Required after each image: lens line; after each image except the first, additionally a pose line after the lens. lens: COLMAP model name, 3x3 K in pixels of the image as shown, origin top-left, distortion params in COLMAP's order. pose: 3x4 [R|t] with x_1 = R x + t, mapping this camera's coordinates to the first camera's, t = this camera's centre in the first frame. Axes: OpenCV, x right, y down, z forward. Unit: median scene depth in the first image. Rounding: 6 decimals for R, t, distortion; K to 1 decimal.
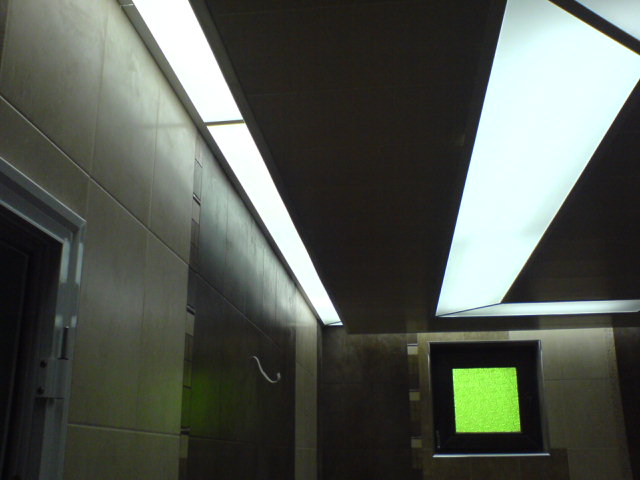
lens RADIAL K [[710.1, 0, 318.9], [0, 710.1, 250.1], [0, 0, 1]] dist [0.066488, -0.381367]
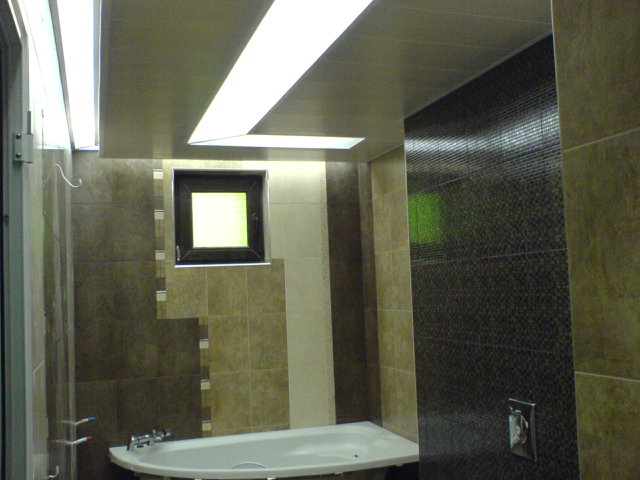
lens RADIAL K [[710.1, 0, 318.9], [0, 710.1, 250.1], [0, 0, 1]] dist [0.066488, -0.381367]
pose [[0.912599, -0.009828, 0.408737, -0.095386], [-0.079620, 0.976300, 0.201244, 0.011800], [-0.401027, -0.216199, 0.890188, -0.114230]]
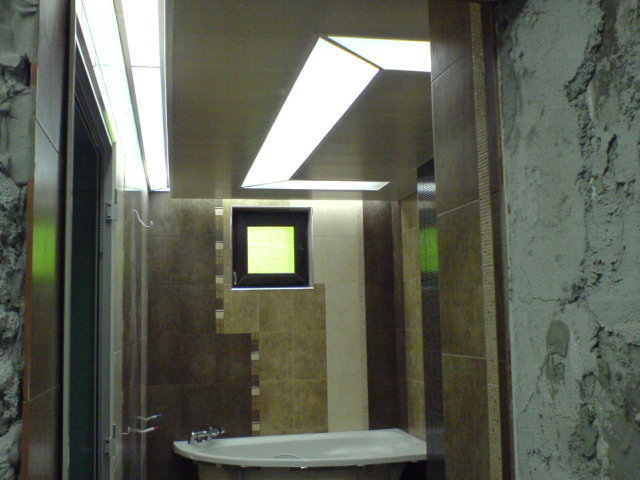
lens RADIAL K [[710.1, 0, 318.9], [0, 710.1, 250.1], [0, 0, 1]] dist [0.066488, -0.381367]
pose [[0.949575, 0.012162, 0.313304, -0.104914], [-0.069435, 0.982593, 0.172305, -0.029439], [-0.305755, -0.185370, 0.933891, -0.299354]]
